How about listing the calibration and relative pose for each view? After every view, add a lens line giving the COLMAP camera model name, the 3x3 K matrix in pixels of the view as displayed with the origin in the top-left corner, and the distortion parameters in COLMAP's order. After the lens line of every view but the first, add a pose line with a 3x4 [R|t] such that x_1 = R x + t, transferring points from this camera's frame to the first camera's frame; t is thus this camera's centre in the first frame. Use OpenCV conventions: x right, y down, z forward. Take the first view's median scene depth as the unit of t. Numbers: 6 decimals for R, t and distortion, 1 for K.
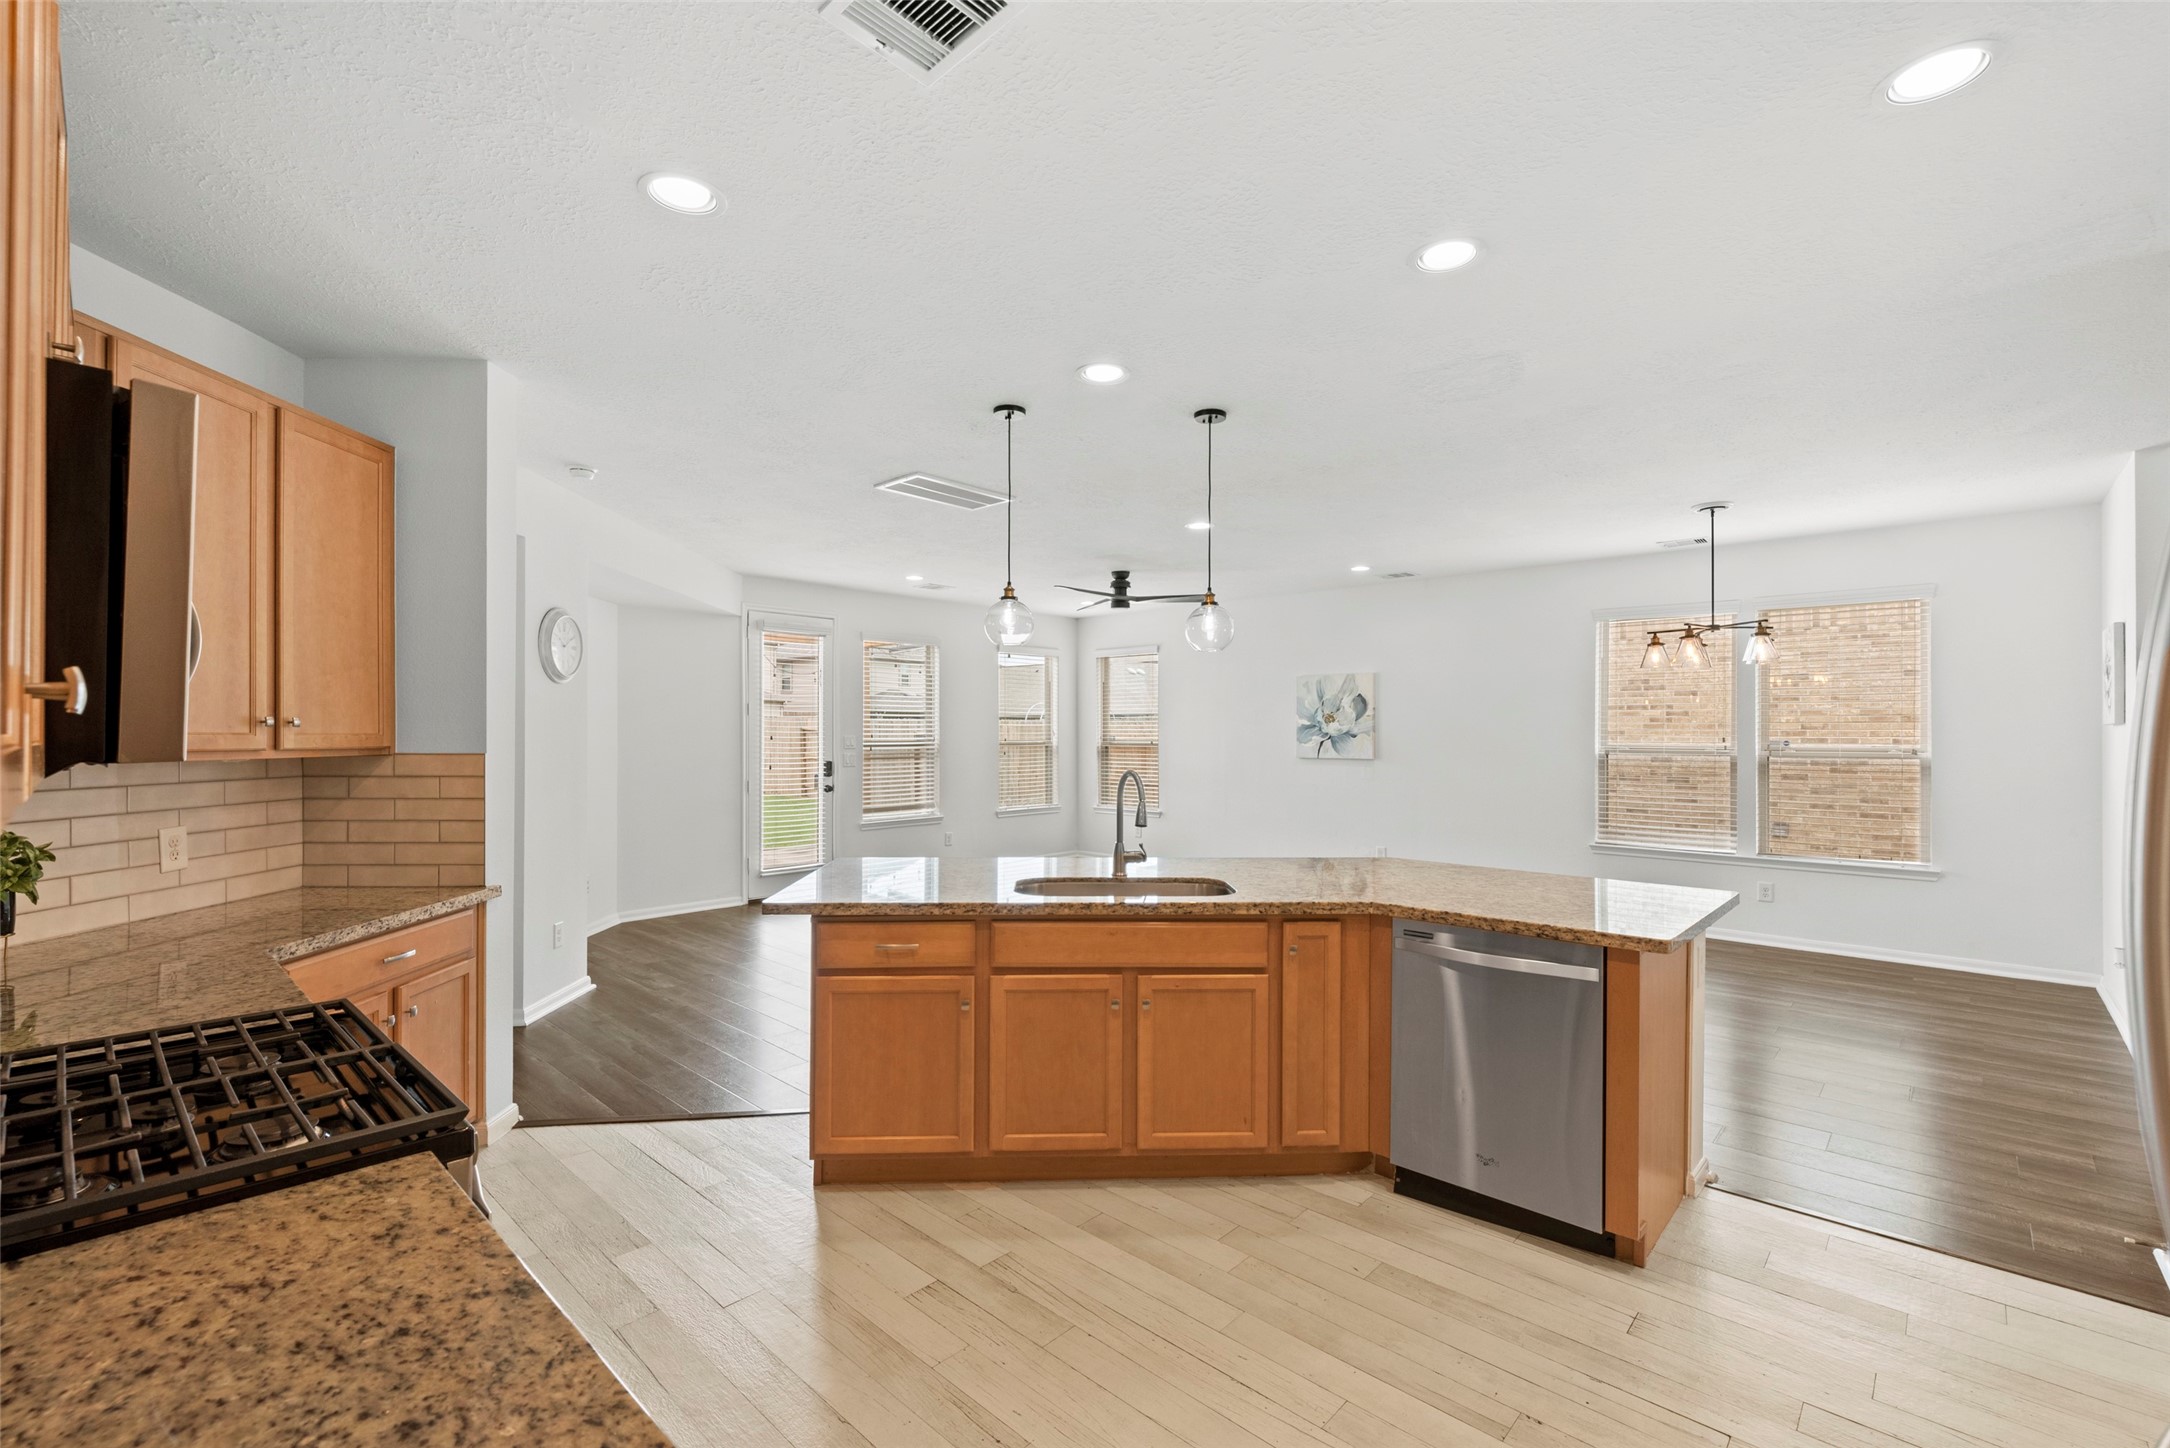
lens RADIAL K [[937.8, 0, 1084.9], [0, 937.8, 733.4], [0, 0, 1]] dist [-0.000226, 0.000275]
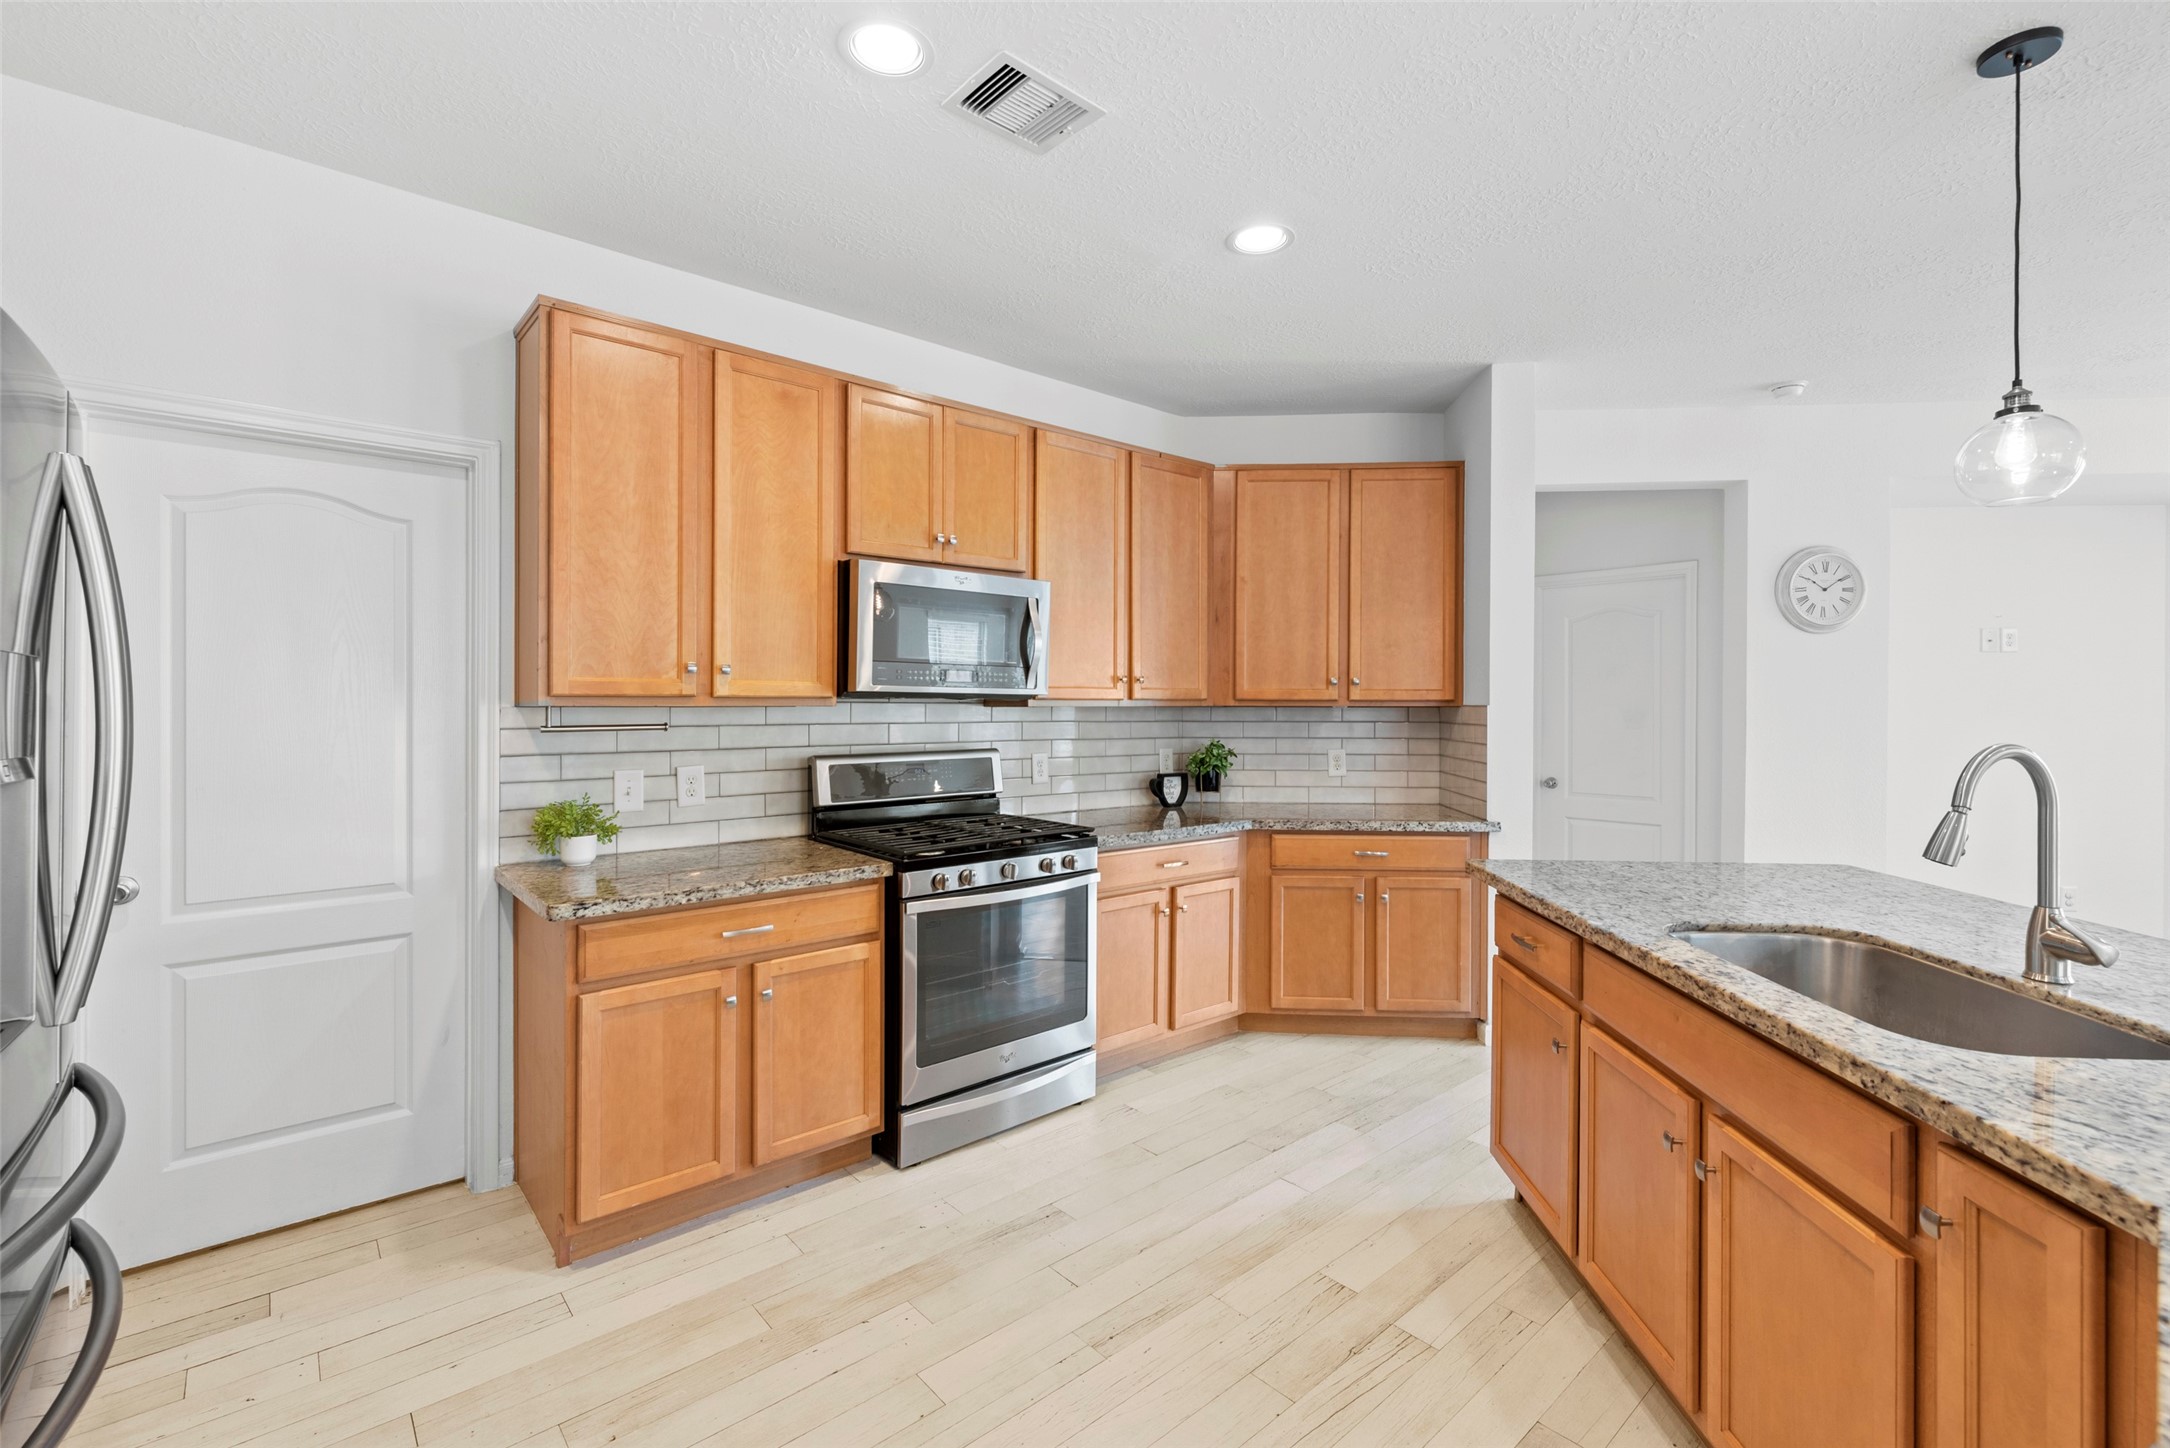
lens RADIAL K [[937.8, 0, 1085.7], [0, 937.8, 701.1], [0, 0, 1]] dist [-0.000226, 0.000275]
pose [[-0.096174, -0.004134, -0.995356, 0.600572], [-0.000164, 0.999991, -0.004137, 0.022638], [0.995365, -0.000234, -0.096174, 0.663340]]
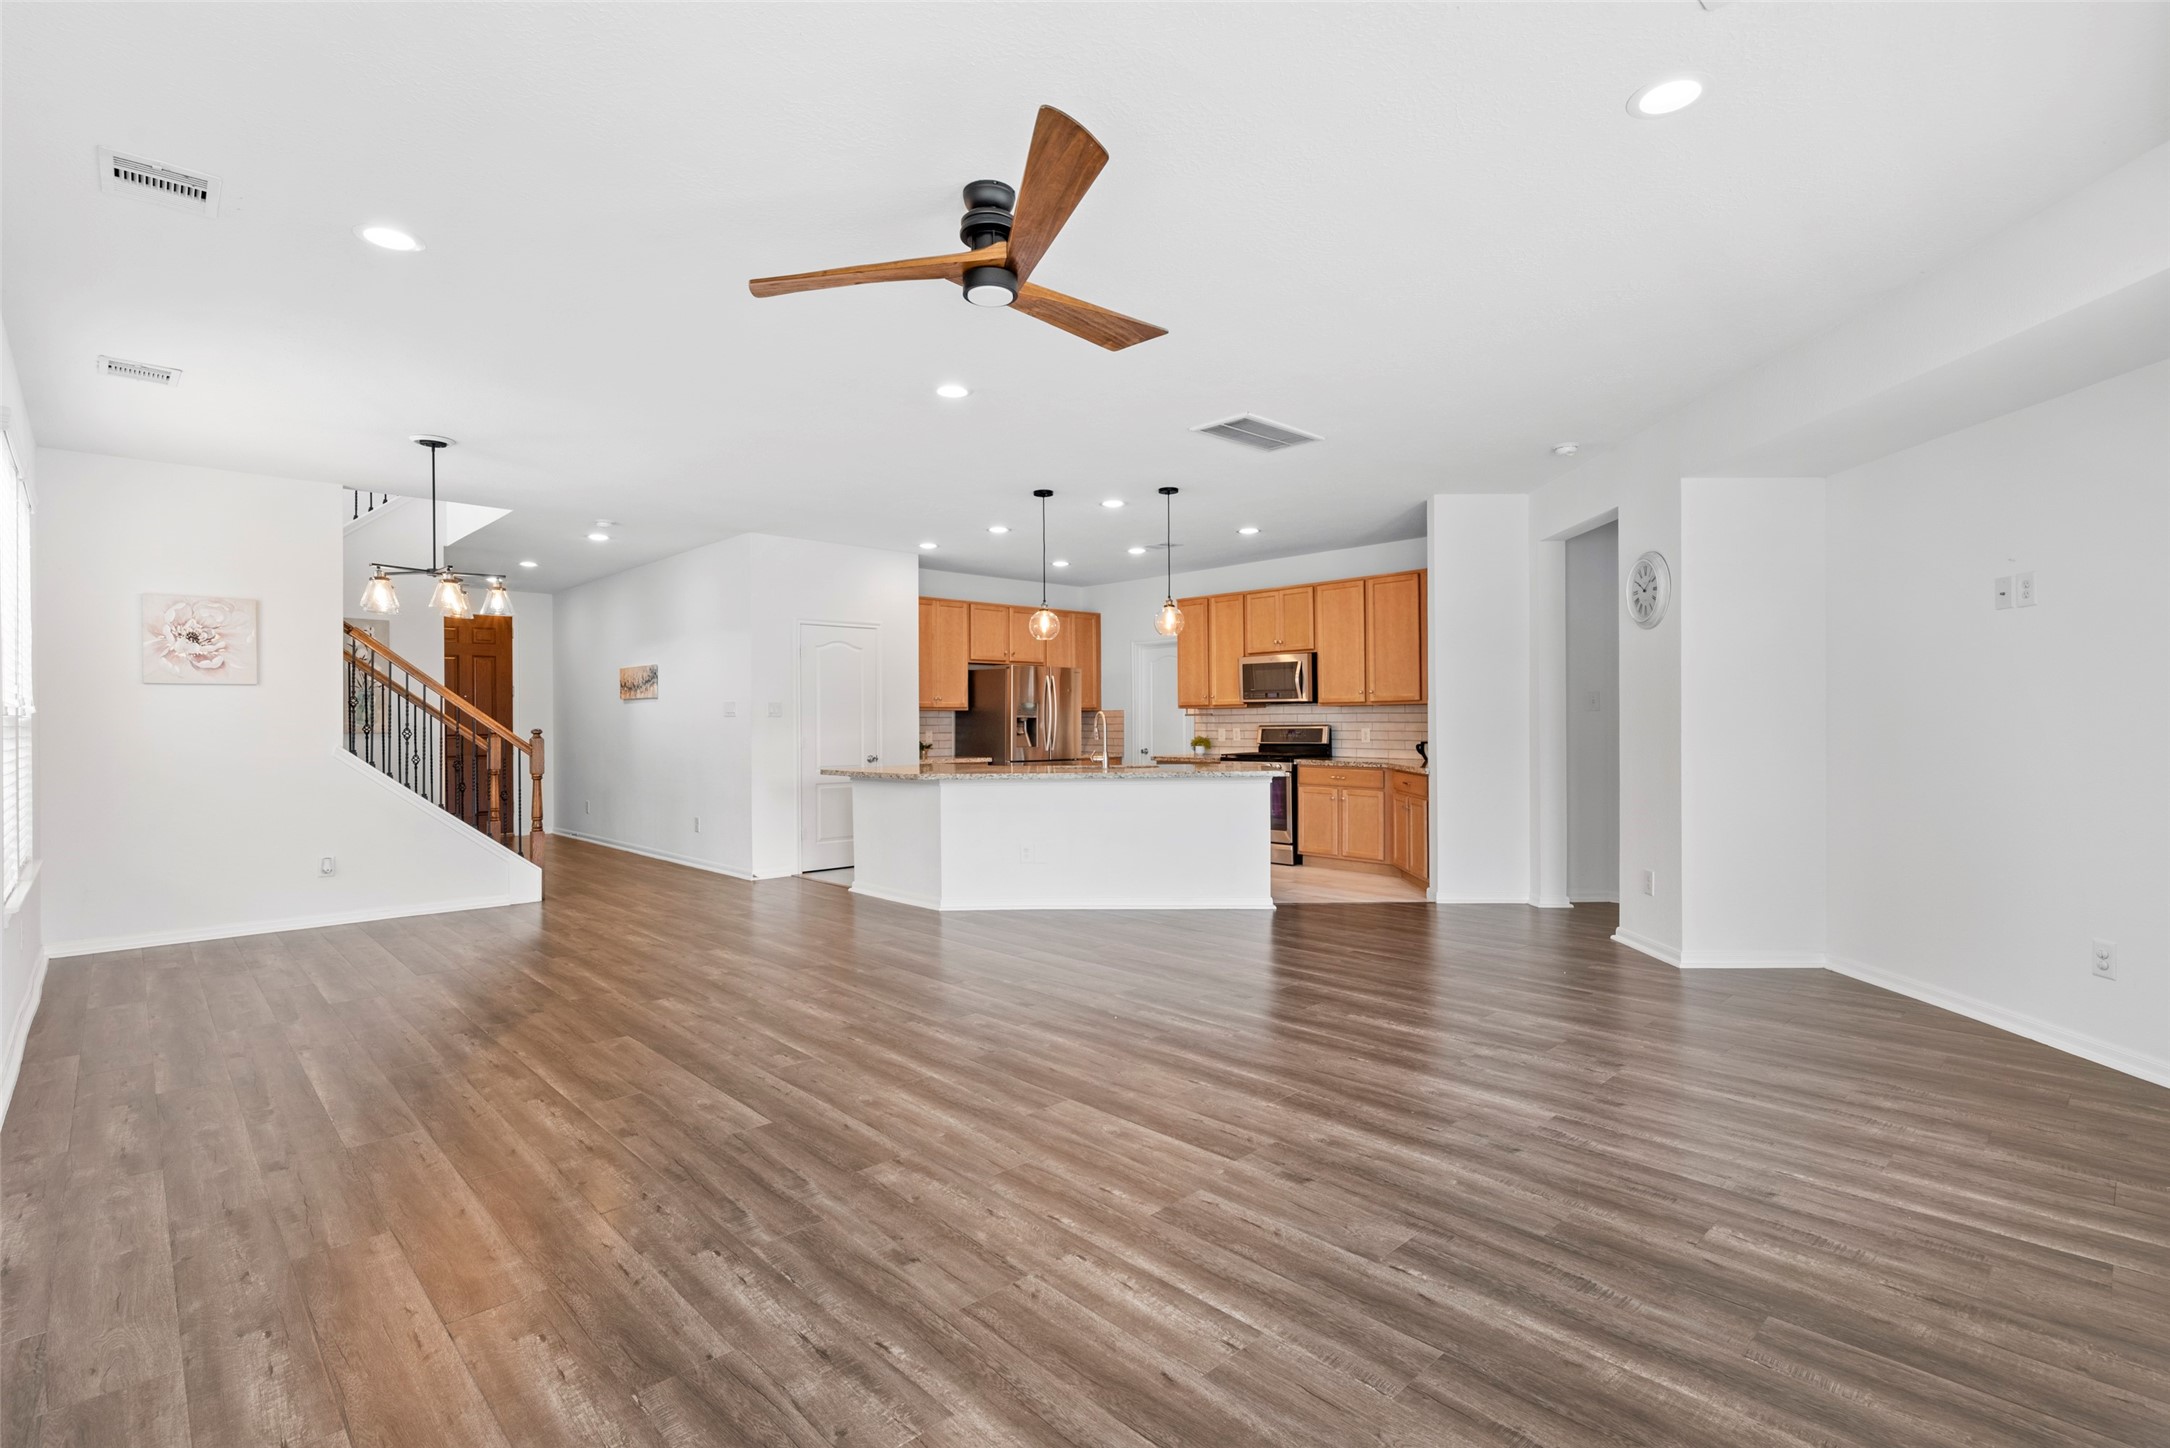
lens RADIAL K [[1015.6, 0, 1088.4], [0, 1015.6, 725.3], [0, 0, 1]] dist [-0.002697, -0.000528]
pose [[-0.998790, 0.006113, 0.048790, -0.033394], [0.006187, 0.999980, 0.001364, 0.071355], [-0.048781, 0.001664, -0.998808, 3.418696]]
